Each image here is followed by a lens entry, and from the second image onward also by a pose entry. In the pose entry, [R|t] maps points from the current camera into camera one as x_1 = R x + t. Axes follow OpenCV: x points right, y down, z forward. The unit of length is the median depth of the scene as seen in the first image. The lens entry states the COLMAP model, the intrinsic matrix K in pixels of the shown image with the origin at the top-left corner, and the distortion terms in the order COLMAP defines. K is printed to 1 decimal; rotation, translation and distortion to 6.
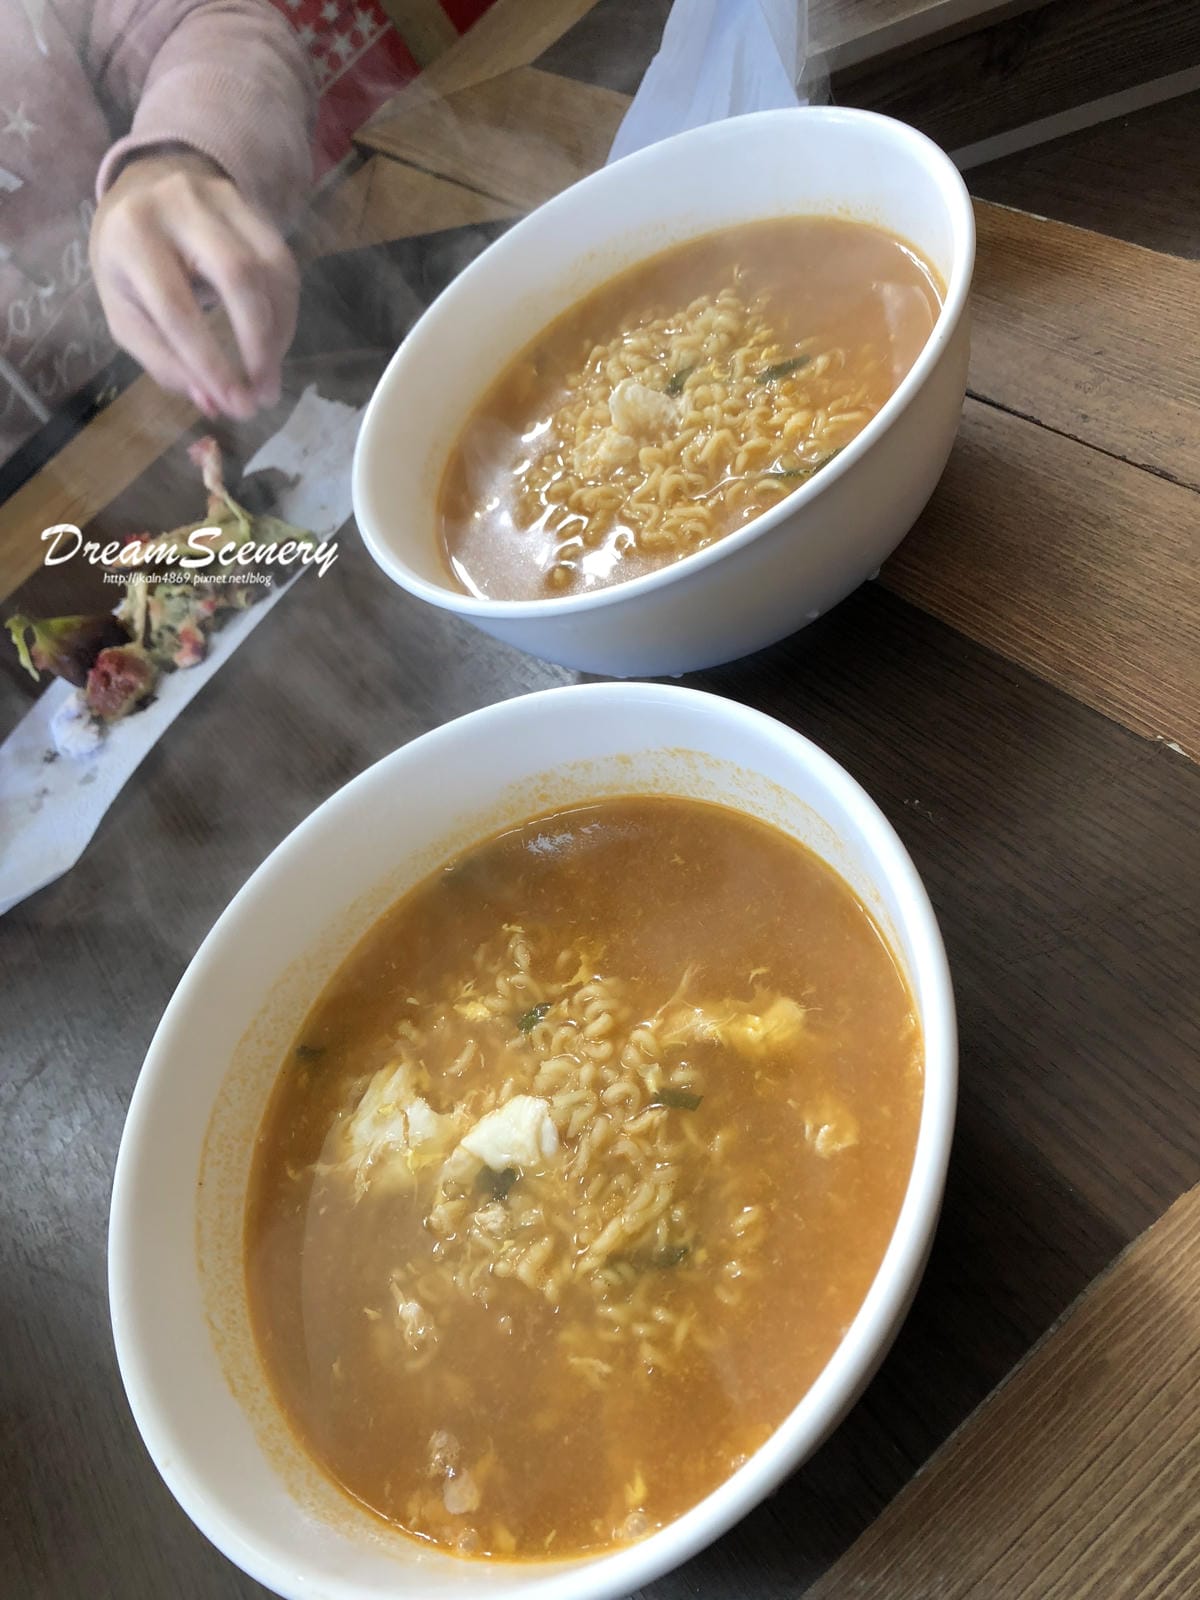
lens RADIAL K [[1311.7, 0, 600.0], [0, 1311.7, 800.0], [0, 0, 1]] dist [0.011584, -0.036120]
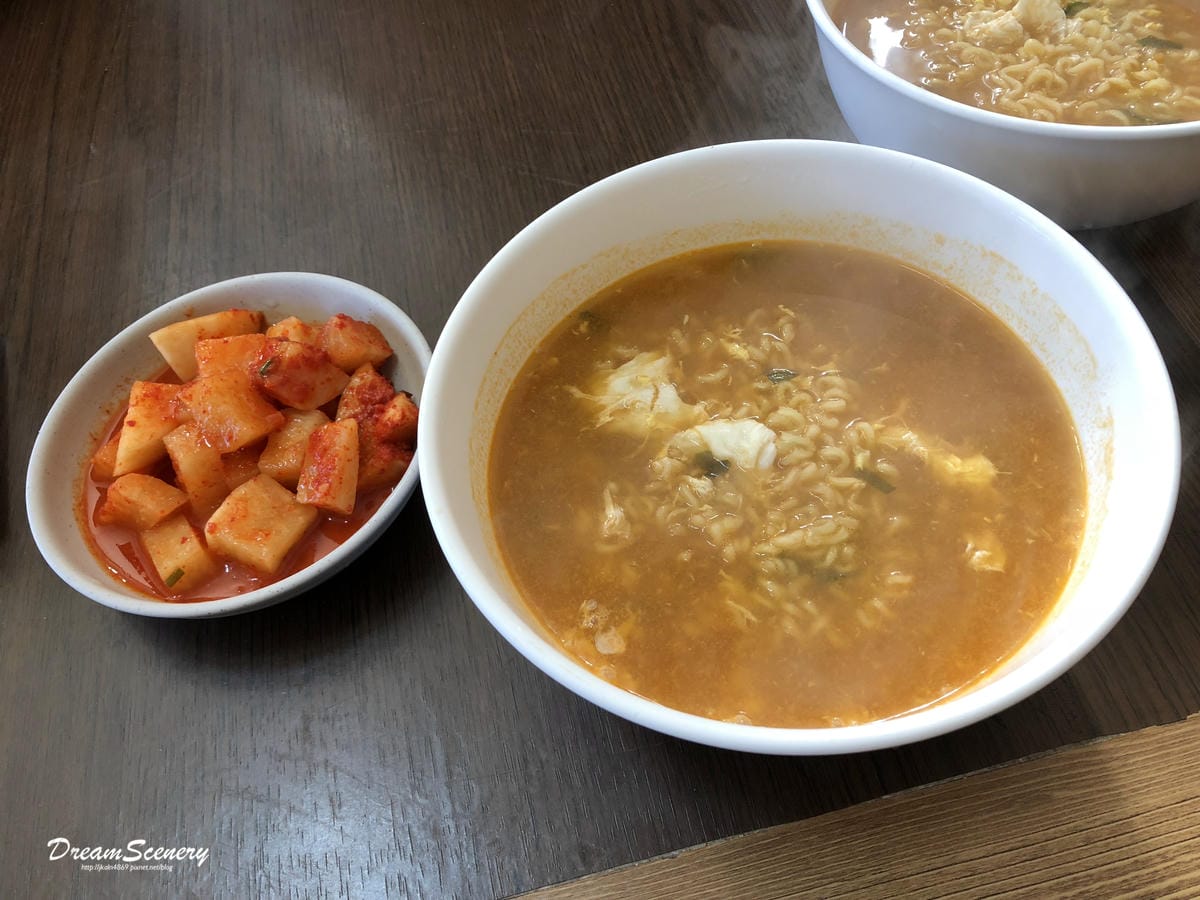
lens RADIAL K [[983.7, 0, 600.0], [0, 983.7, 450.0], [0, 0, 1]] dist [0.011584, -0.036120]
pose [[0.857449, 0.509538, 0.071776, -0.254633], [-0.514558, 0.848133, 0.126100, 0.212415], [0.003377, -0.145057, 0.989417, 0.027294]]
